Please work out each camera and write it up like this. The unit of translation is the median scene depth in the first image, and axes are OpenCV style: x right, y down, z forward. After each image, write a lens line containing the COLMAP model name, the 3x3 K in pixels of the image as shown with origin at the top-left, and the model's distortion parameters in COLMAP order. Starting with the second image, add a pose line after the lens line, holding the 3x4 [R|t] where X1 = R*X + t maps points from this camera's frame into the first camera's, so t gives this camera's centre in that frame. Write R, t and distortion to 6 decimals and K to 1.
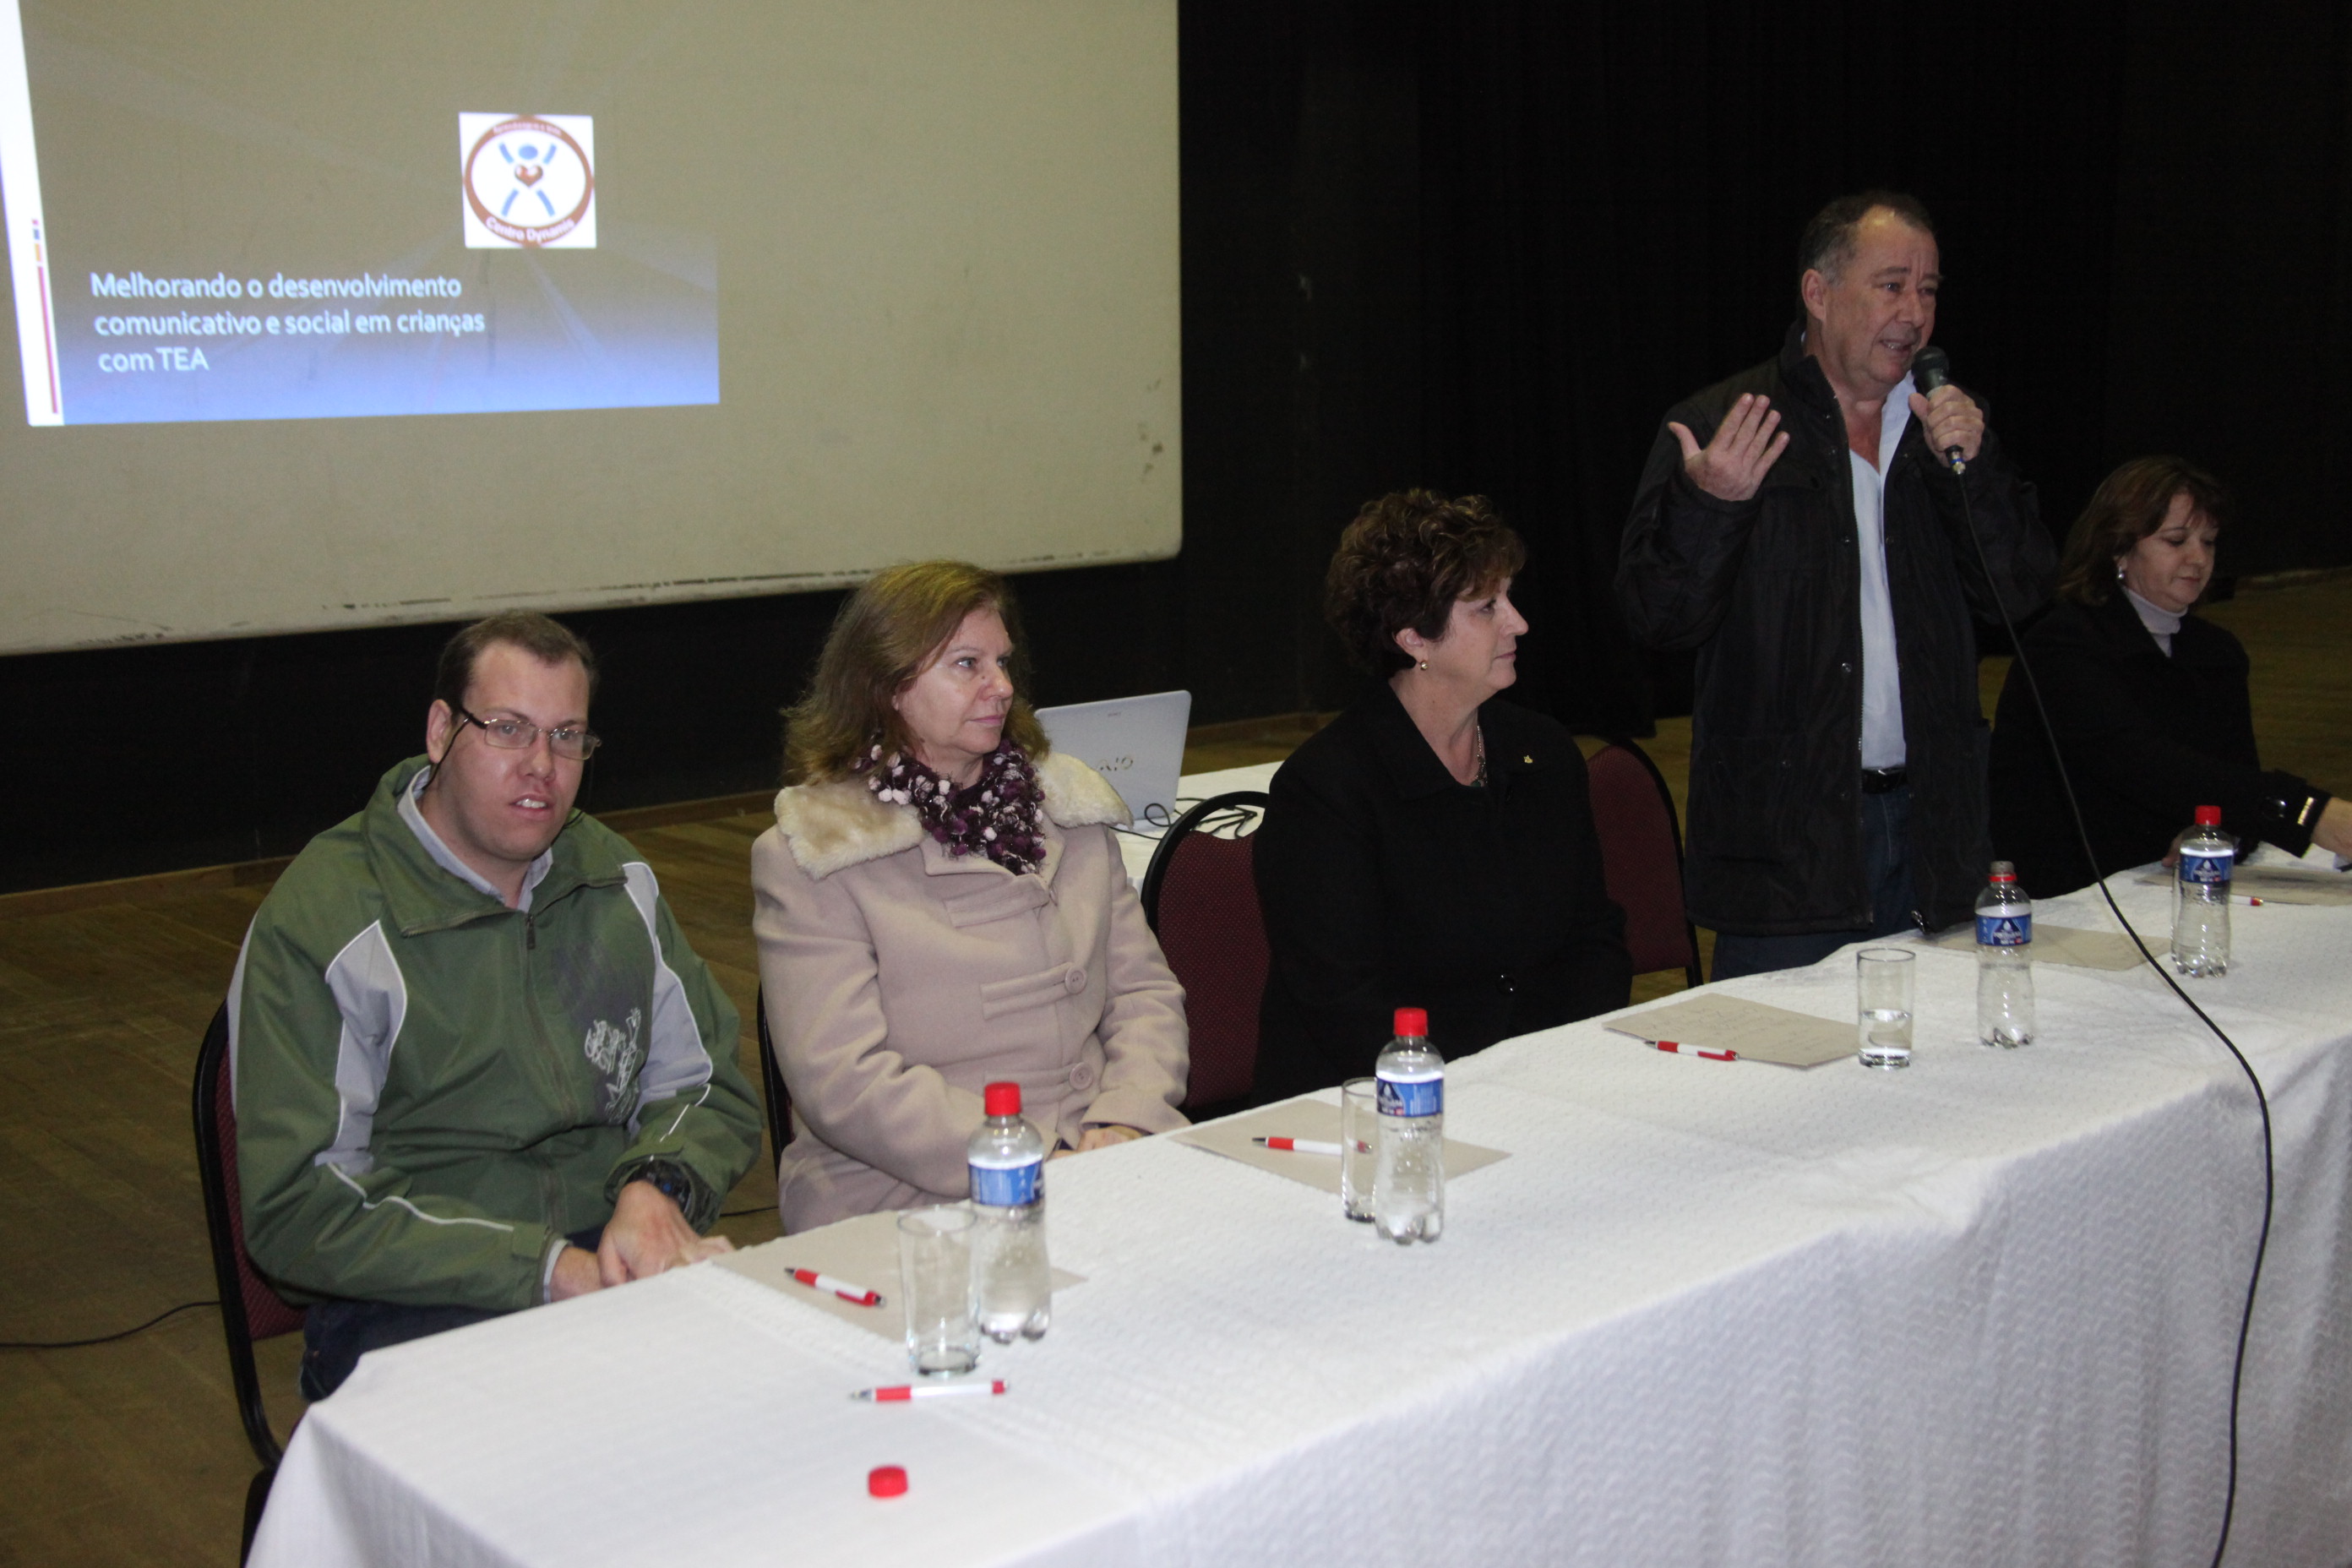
lens RADIAL K [[2783.7, 0, 1185.8], [0, 2783.7, 804.0], [0, 0, 1]] dist [0.014597, 0.000000]
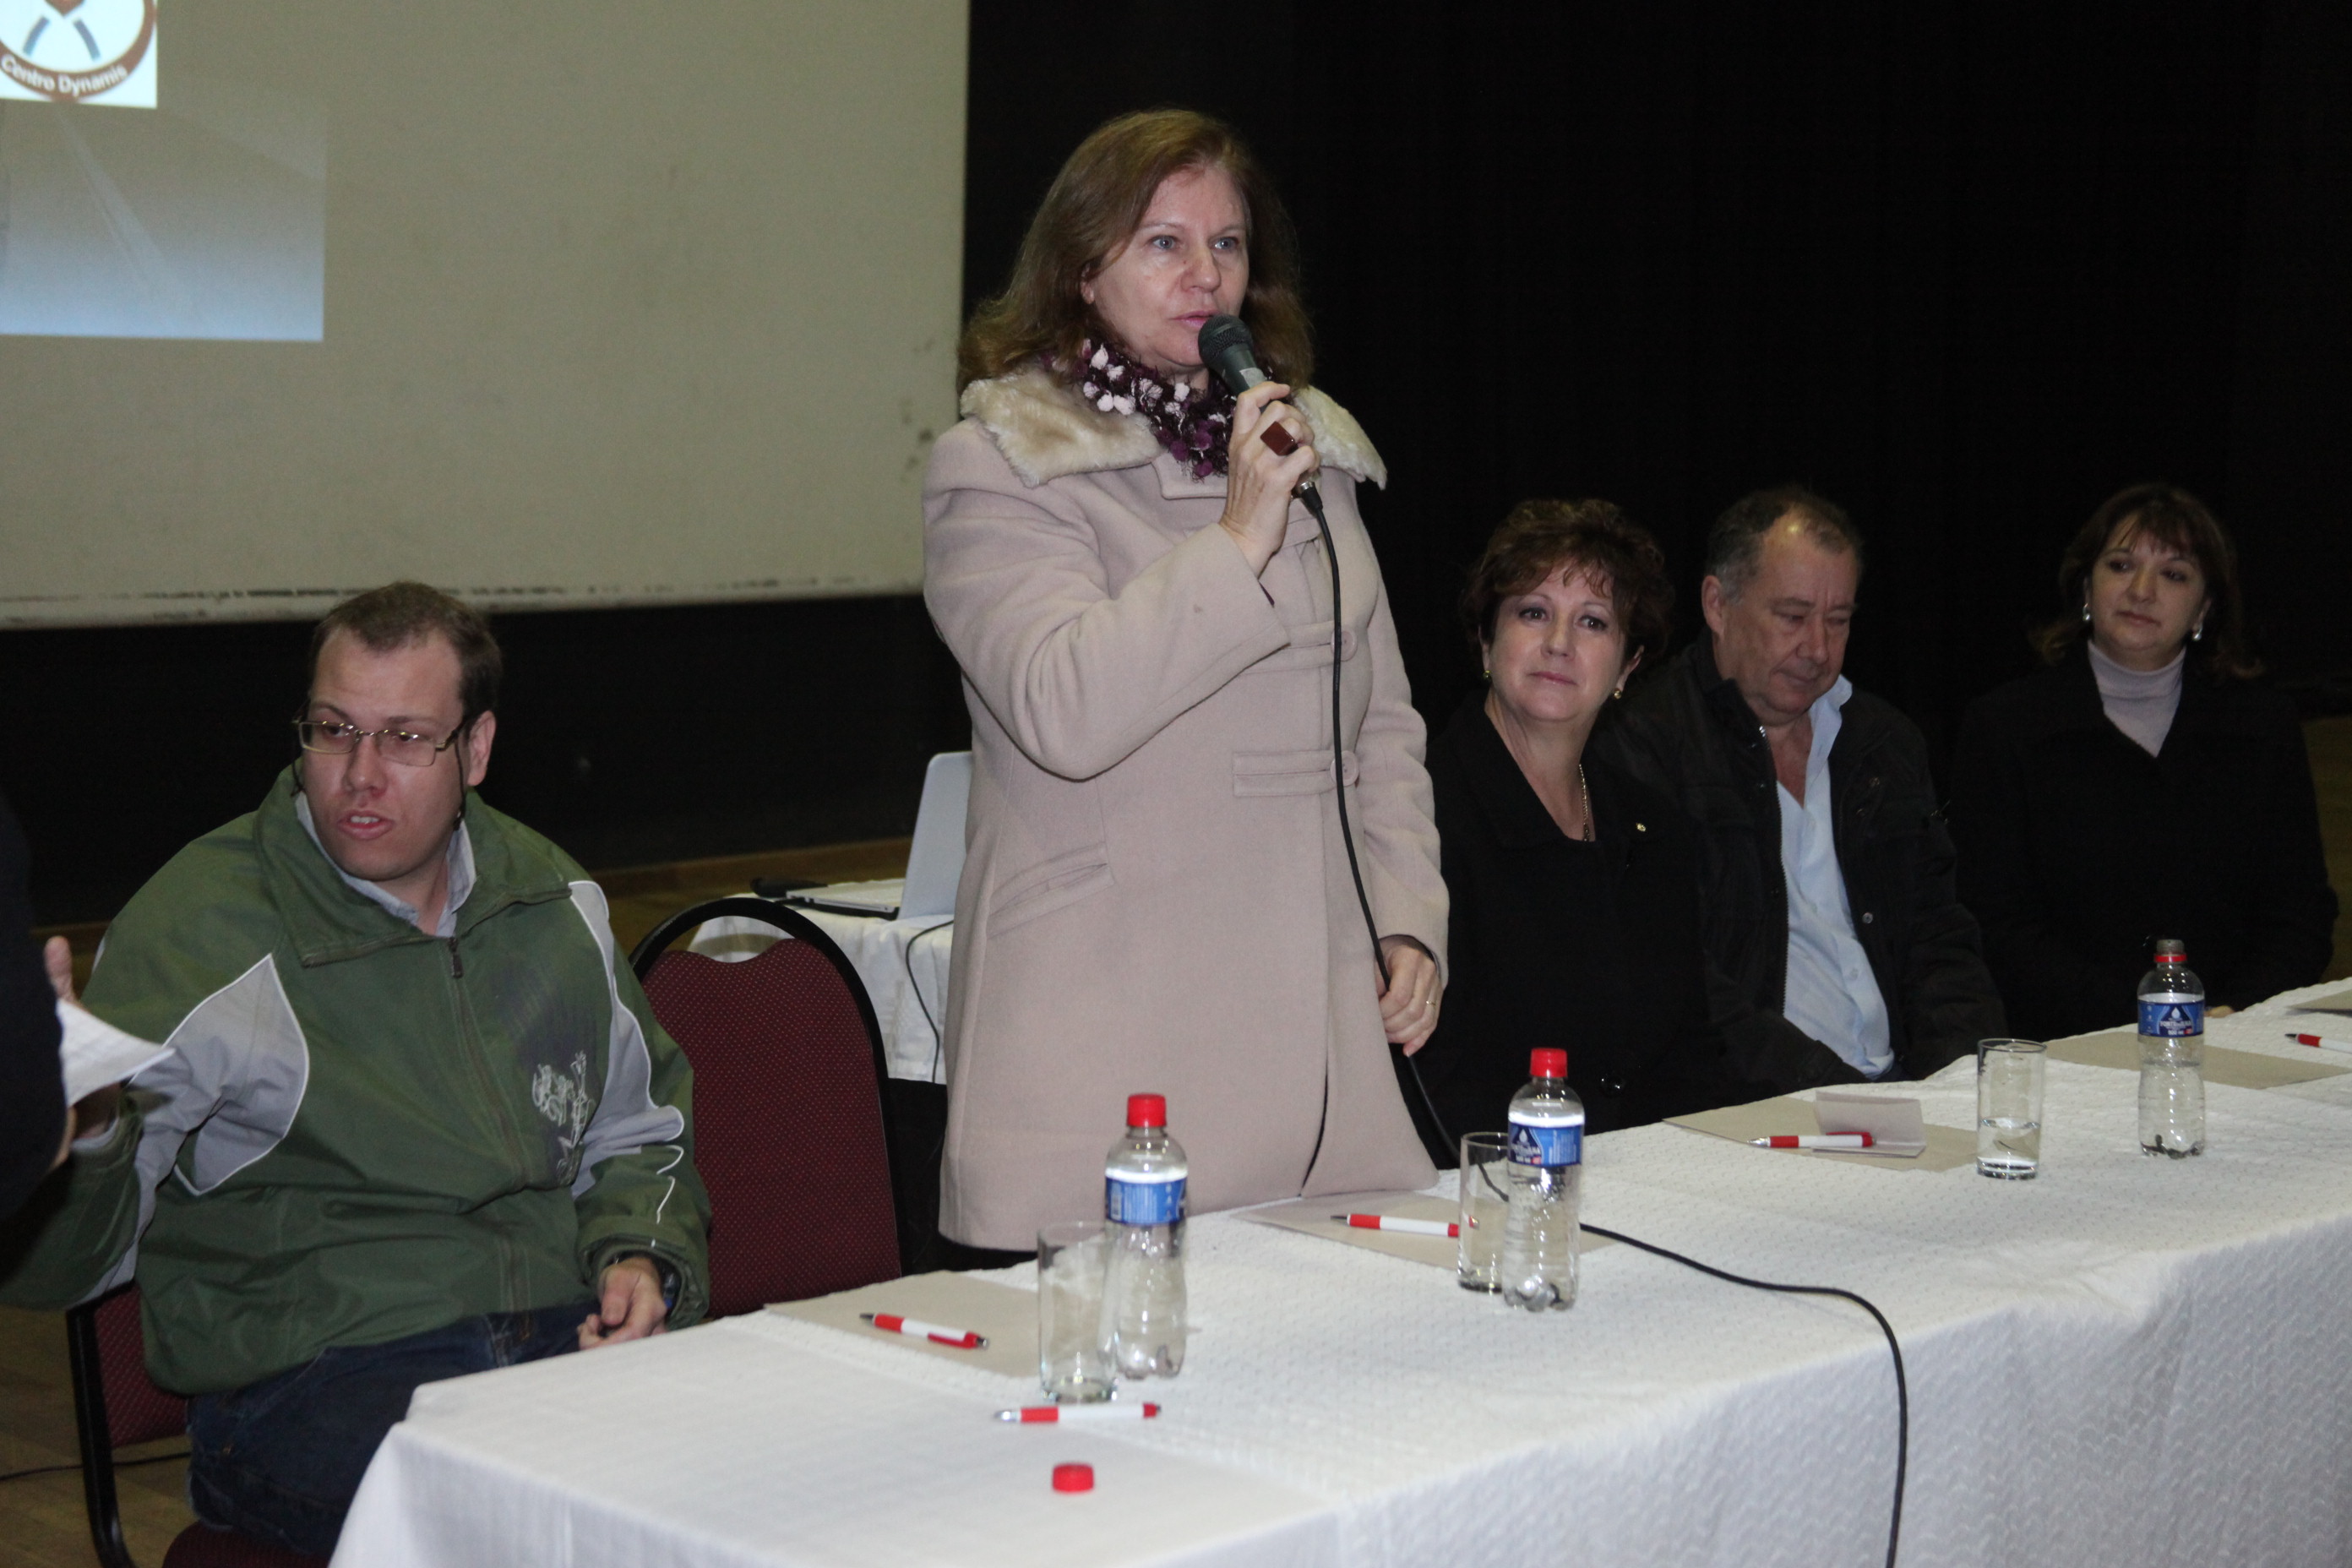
lens RADIAL K [[4629.2, 0, 1169.3], [0, 4629.2, 787.9], [0, 0, 1]] dist [0.298111, 0.000000]
pose [[0.993630, 0.035387, 0.106993, -0.199846], [-0.029337, 0.997909, -0.057599, 0.076797], [-0.108807, 0.054093, 0.992590, -0.477409]]
